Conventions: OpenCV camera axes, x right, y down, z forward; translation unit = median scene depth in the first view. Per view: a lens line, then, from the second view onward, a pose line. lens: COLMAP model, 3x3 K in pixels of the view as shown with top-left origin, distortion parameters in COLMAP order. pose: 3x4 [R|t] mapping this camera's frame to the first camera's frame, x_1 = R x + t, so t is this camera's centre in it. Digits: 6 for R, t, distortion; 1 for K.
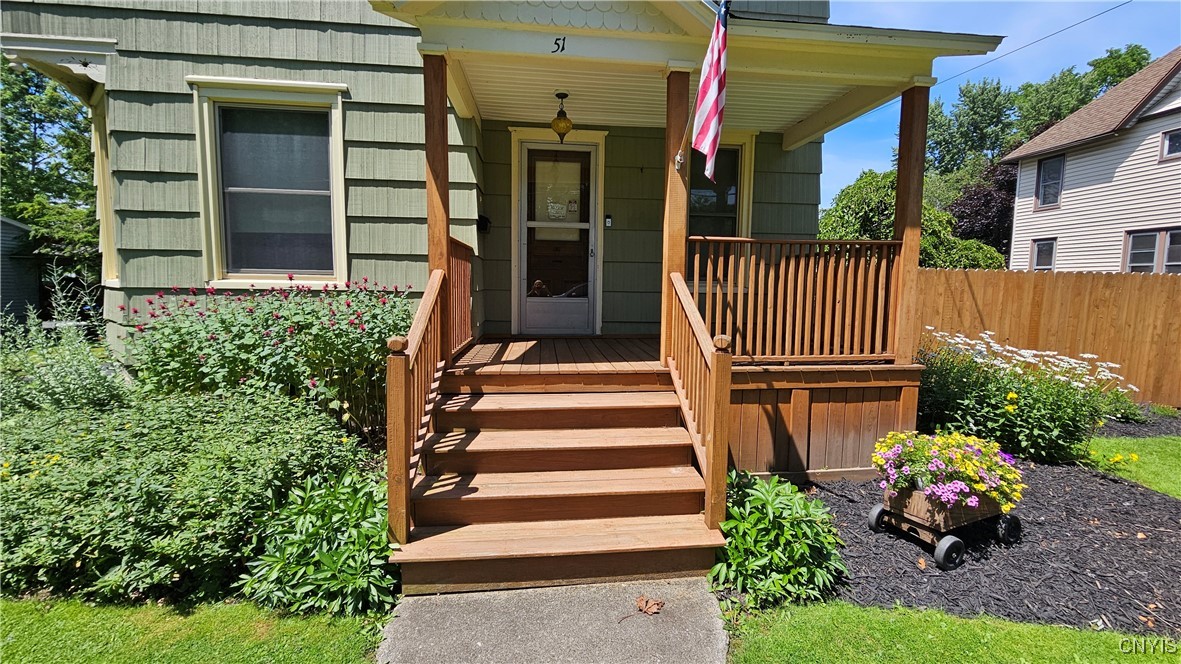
lens RADIAL K [[481.7, 0, 594.7], [0, 481.7, 328.8], [0, 0, 1]] dist [-0.000430, -0.000023]
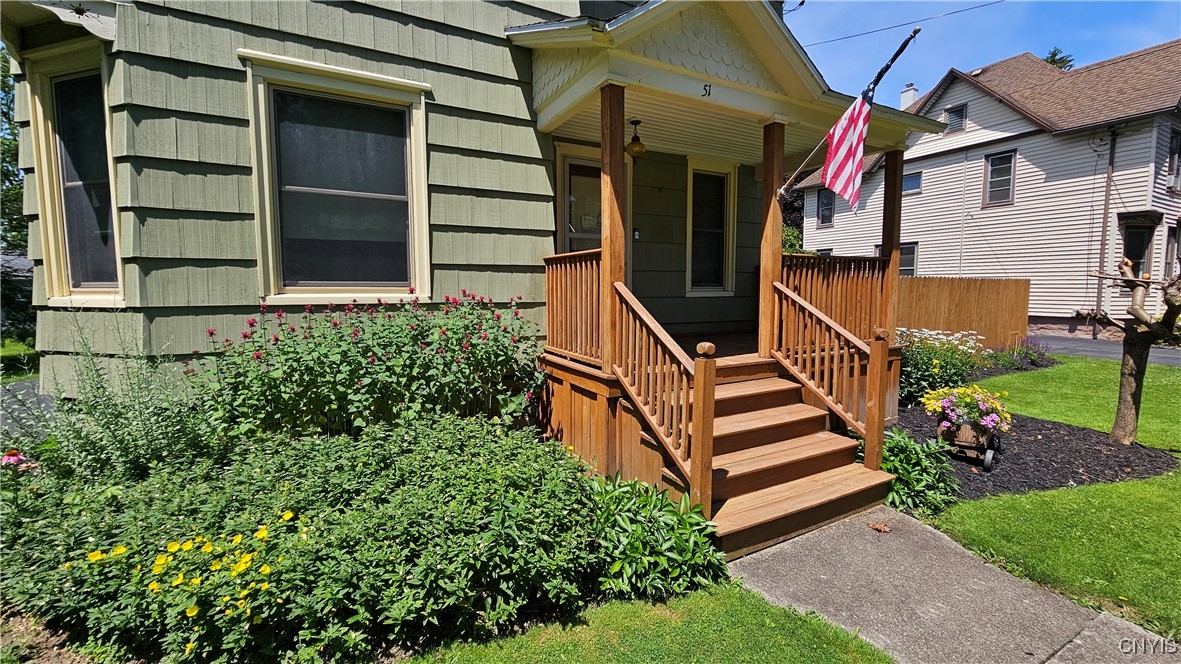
lens RADIAL K [[481.7, 0, 594.7], [0, 481.7, 328.8], [0, 0, 1]] dist [-0.000430, -0.000023]
pose [[0.926474, -0.047087, 0.373403, -0.594942], [0.049017, 0.998789, 0.004332, -0.019002], [-0.373154, 0.014289, 0.927659, 0.013048]]
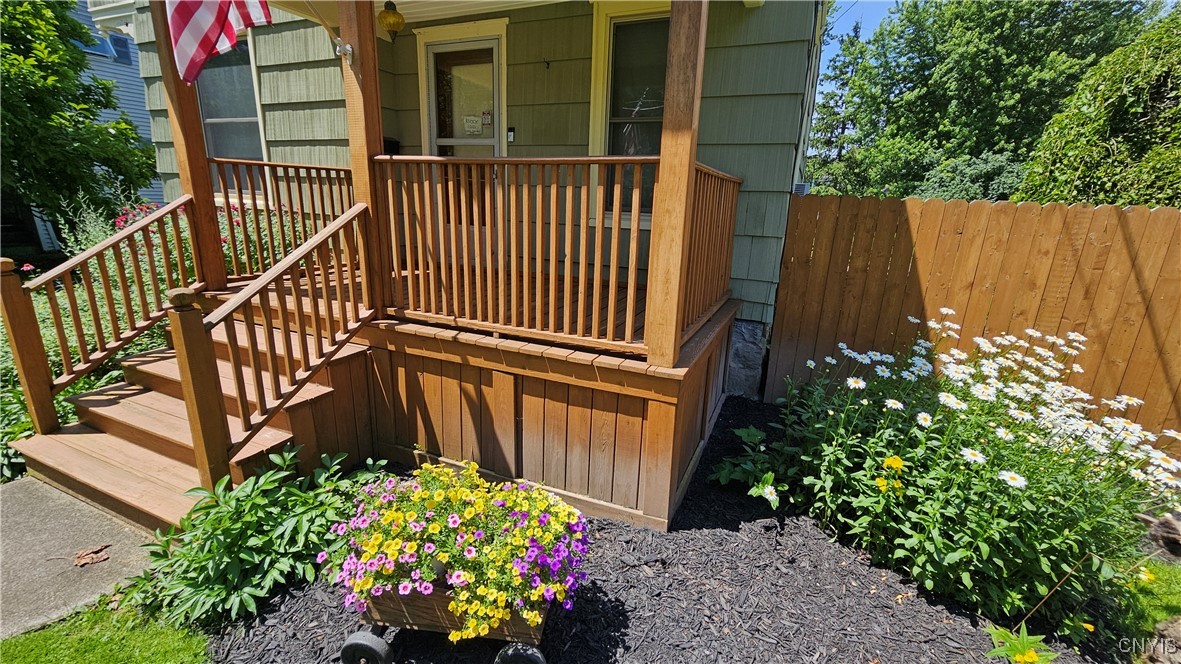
lens RADIAL K [[481.7, 0, 594.7], [0, 481.7, 328.8], [0, 0, 1]] dist [-0.000430, -0.000023]
pose [[0.871865, 0.148568, -0.466668, 0.731957], [-0.070855, 0.981117, 0.179970, -0.066510], [0.484593, -0.123844, 0.865928, 0.372827]]
